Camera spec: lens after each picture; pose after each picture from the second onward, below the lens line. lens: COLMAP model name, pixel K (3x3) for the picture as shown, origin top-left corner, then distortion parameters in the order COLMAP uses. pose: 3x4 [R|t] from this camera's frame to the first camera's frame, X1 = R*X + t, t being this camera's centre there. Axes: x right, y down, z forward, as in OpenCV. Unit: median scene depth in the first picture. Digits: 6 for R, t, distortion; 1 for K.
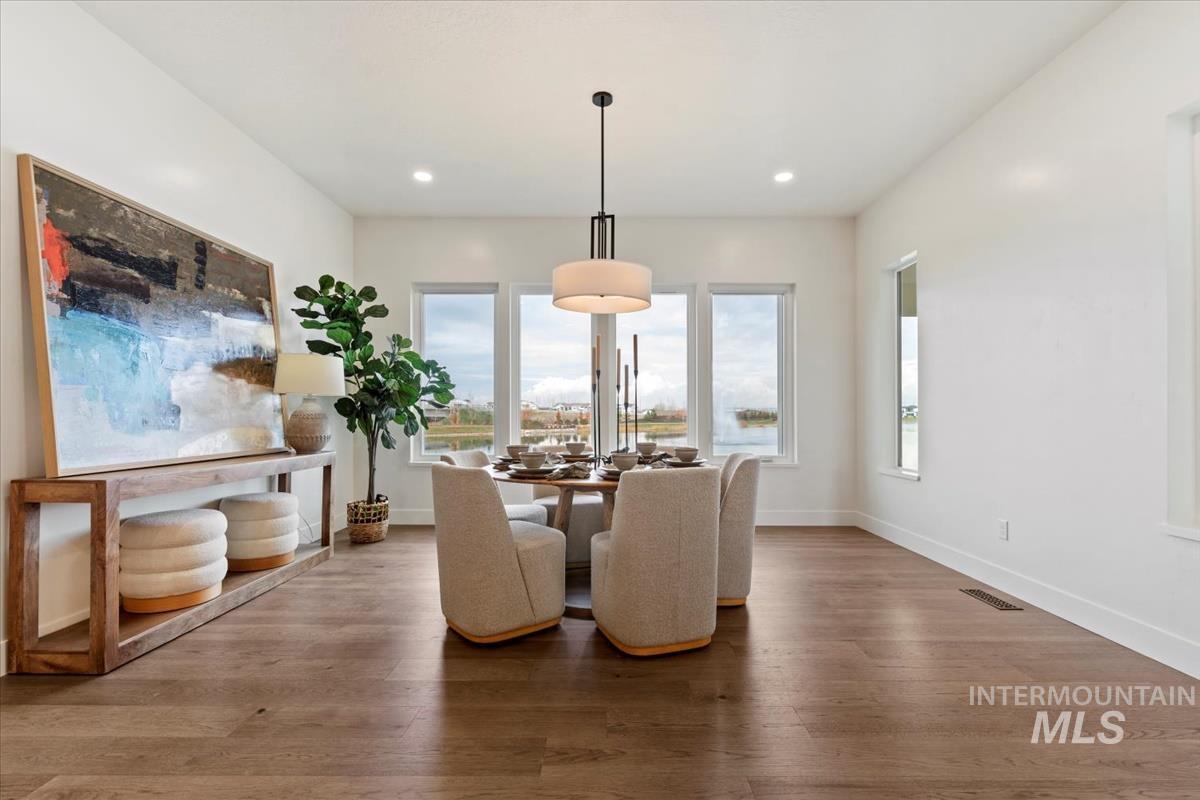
lens RADIAL K [[523.5, 0, 602.6], [0, 523.5, 412.0], [0, 0, 1]] dist [-0.000478, -0.001554]
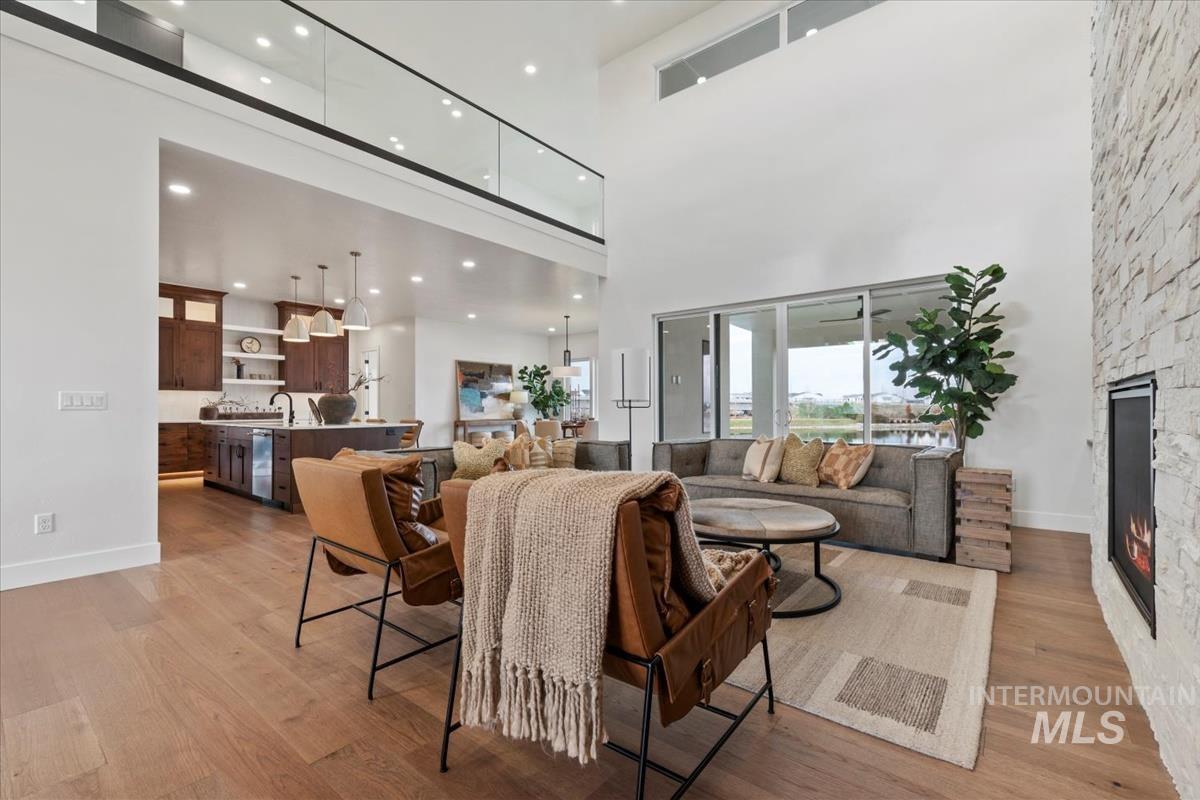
lens RADIAL K [[523.5, 0, 610.4], [0, 523.5, 405.3], [0, 0, 1]] dist [-0.000478, -0.001554]
pose [[0.796603, -0.004729, -0.604484, 2.117813], [0.004599, 0.999988, -0.001763, -0.009892], [0.604485, -0.001375, 0.796615, -1.449634]]
